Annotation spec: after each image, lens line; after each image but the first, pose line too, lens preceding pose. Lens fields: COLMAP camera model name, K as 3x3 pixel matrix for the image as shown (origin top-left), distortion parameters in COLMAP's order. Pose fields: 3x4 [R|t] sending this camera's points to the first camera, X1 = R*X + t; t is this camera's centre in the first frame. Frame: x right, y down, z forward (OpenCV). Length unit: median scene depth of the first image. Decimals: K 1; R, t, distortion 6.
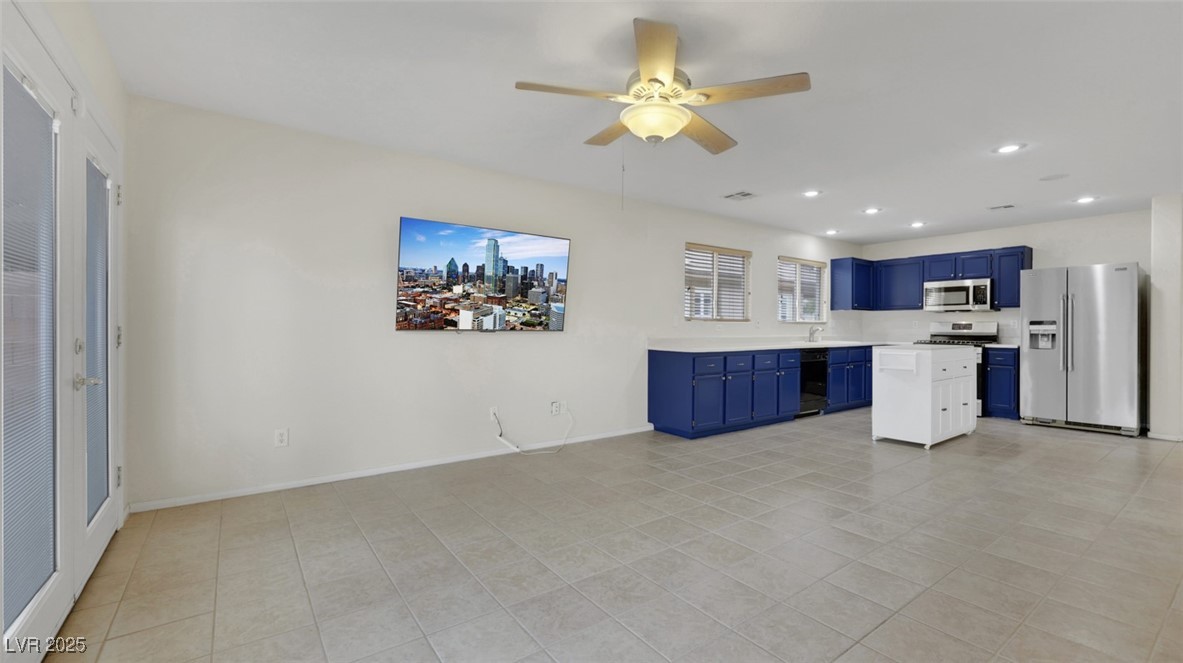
lens RADIAL K [[498.1, 0, 588.0], [0, 498.1, 328.7], [0, 0, 1]] dist [-0.002725, 0.000904]
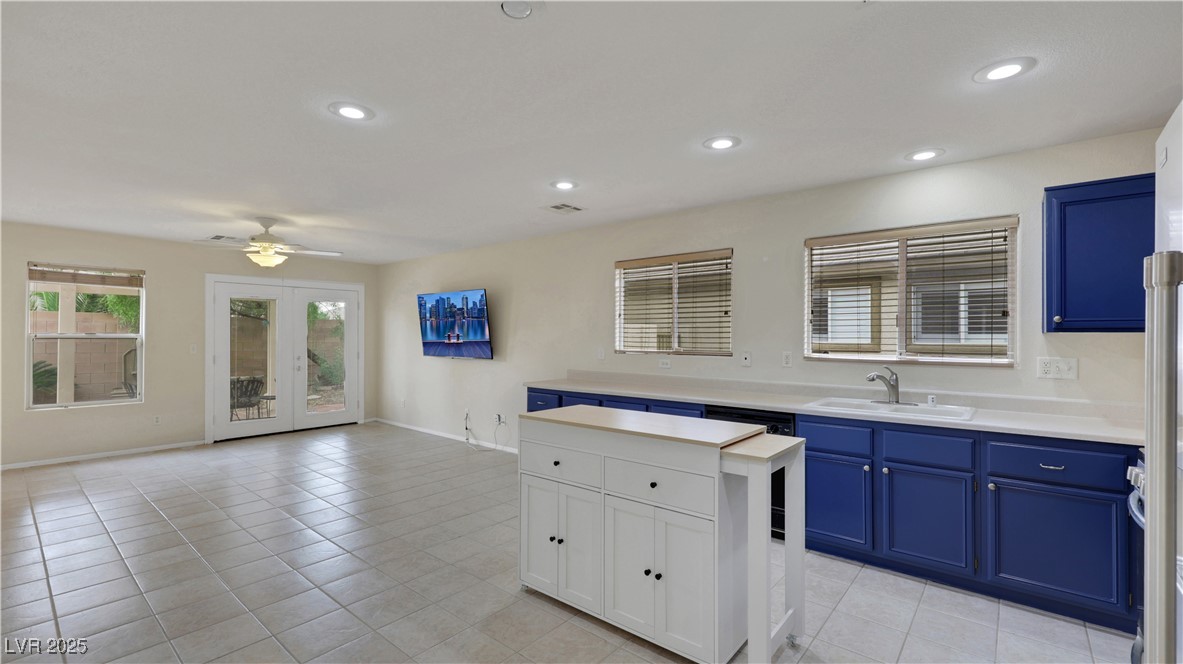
lens RADIAL K [[498.1, 0, 589.1], [0, 498.1, 334.9], [0, 0, 1]] dist [-0.002725, 0.000904]
pose [[0.245887, -0.008993, -0.969257, 0.916578], [-0.006434, 0.999920, -0.010910, -0.034129], [0.969277, 0.008919, 0.245809, 0.673749]]
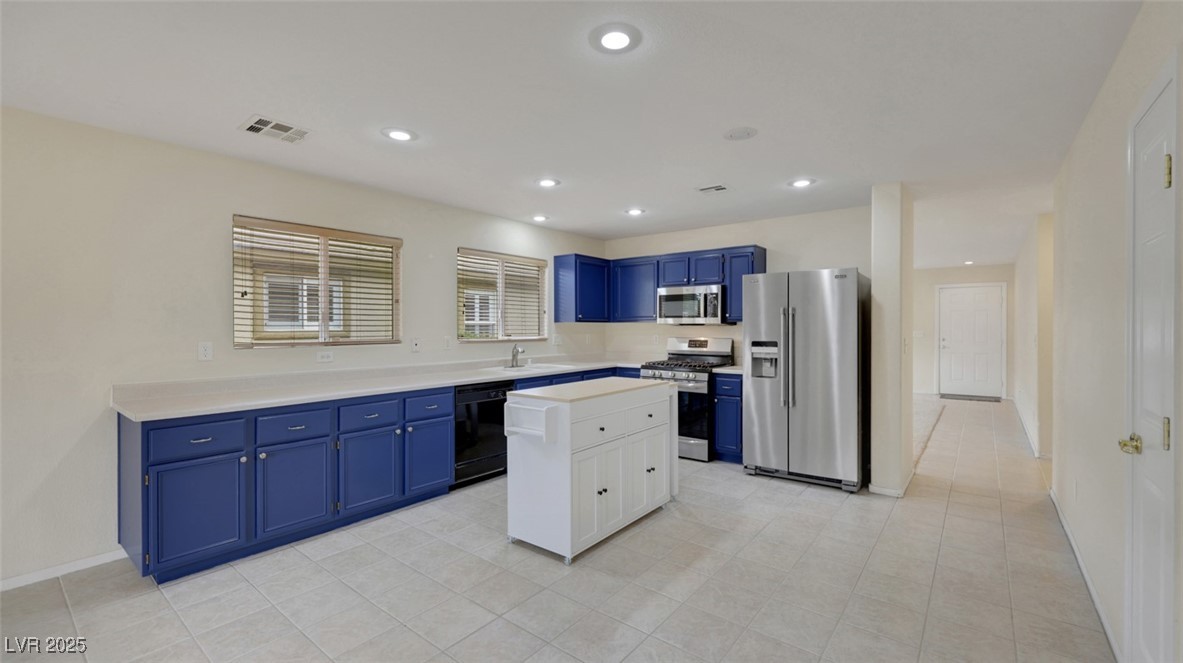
lens RADIAL K [[498.1, 0, 591.6], [0, 498.1, 329.5], [0, 0, 1]] dist [-0.002725, 0.000904]
pose [[0.961803, -0.007610, 0.273635, 0.394900], [0.006299, 0.999964, 0.005669, -0.035579], [-0.273669, -0.003729, 0.961817, 0.293114]]
